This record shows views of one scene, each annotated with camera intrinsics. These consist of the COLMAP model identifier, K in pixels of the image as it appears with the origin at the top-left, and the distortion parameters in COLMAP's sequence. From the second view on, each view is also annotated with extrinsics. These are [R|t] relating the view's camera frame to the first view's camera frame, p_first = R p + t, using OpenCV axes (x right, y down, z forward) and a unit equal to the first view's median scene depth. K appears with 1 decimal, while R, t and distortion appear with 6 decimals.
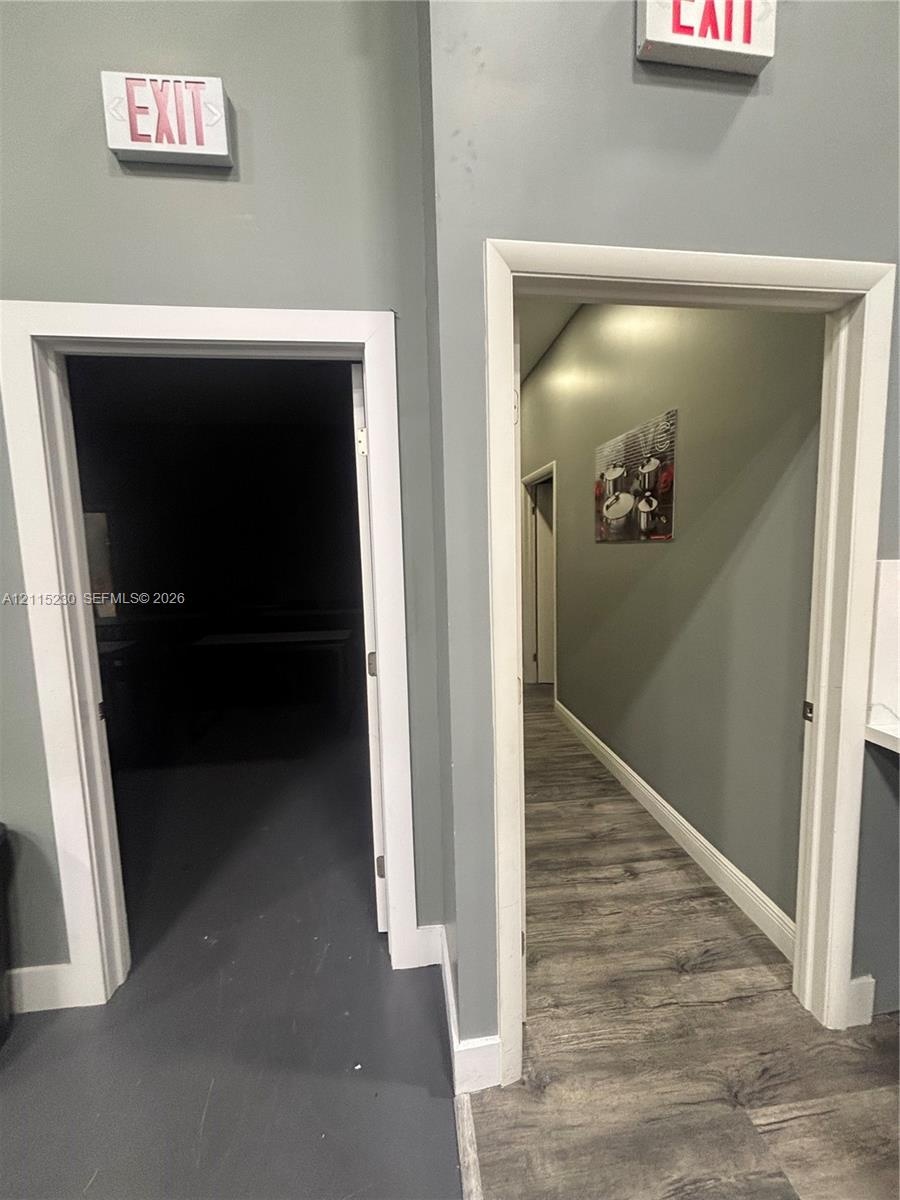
lens RADIAL K [[484.0, 0, 454.0], [0, 484.0, 602.4], [0, 0, 1]] dist [-0.002931, 0.001521]
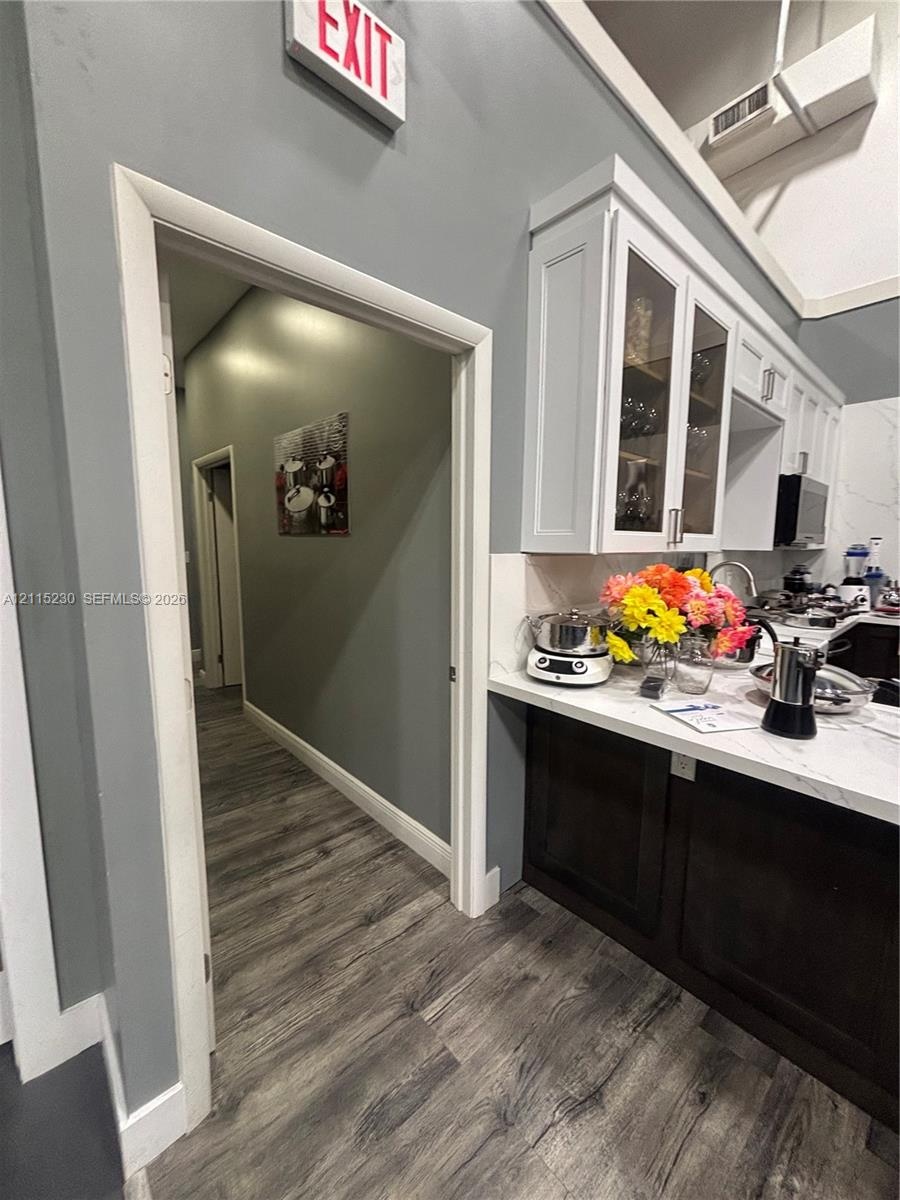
lens RADIAL K [[484.0, 0, 454.0], [0, 484.0, 602.4], [0, 0, 1]] dist [-0.002931, 0.001521]
pose [[0.815630, -0.044683, 0.576847, 0.021119], [0.039033, 0.998991, 0.022192, 0.010400], [-0.577256, 0.004415, 0.816551, -0.016480]]
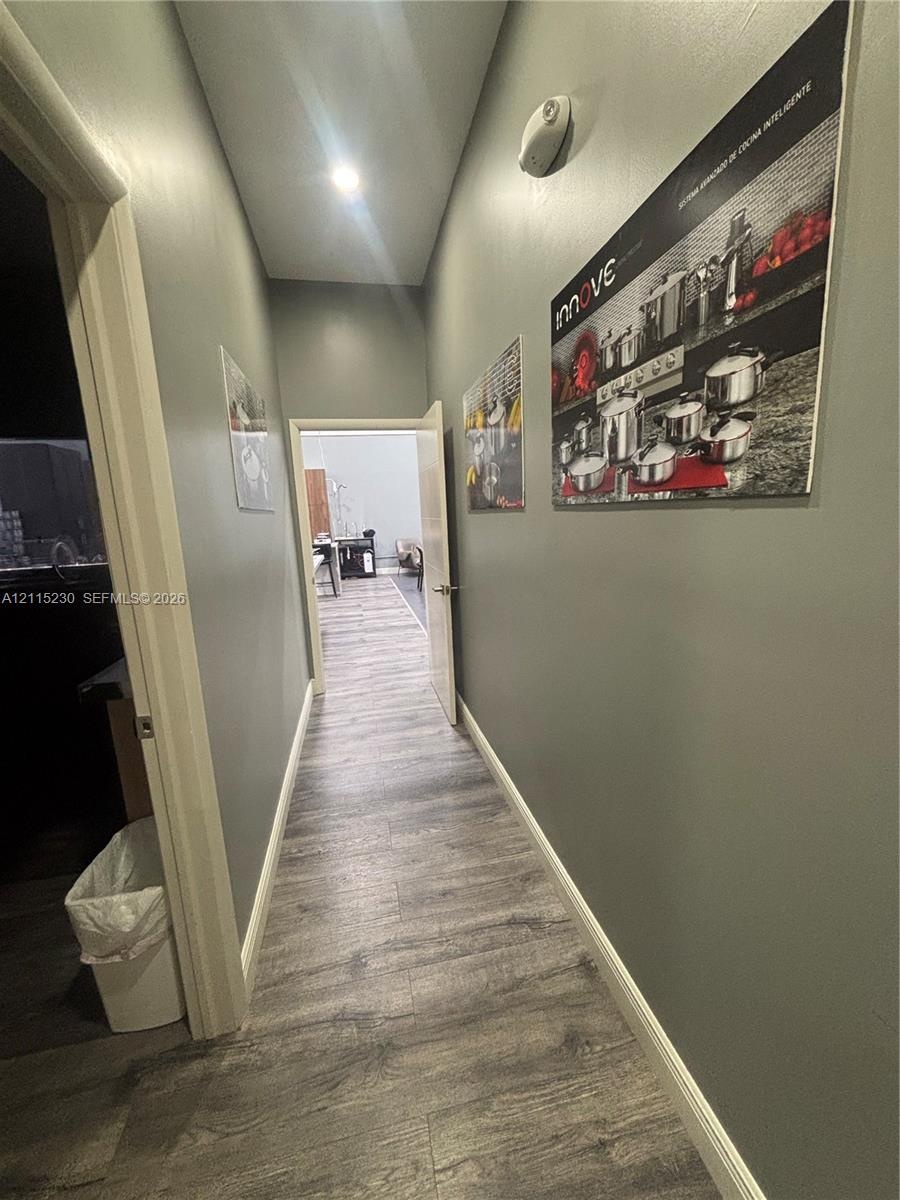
lens RADIAL K [[484.0, 0, 454.0], [0, 484.0, 602.4], [0, 0, 1]] dist [-0.002931, 0.001521]
pose [[-0.993262, 0.084110, -0.079727, 0.152056], [0.057664, 0.955424, 0.289551, -0.284601], [0.100528, 0.283002, -0.953836, 2.759380]]
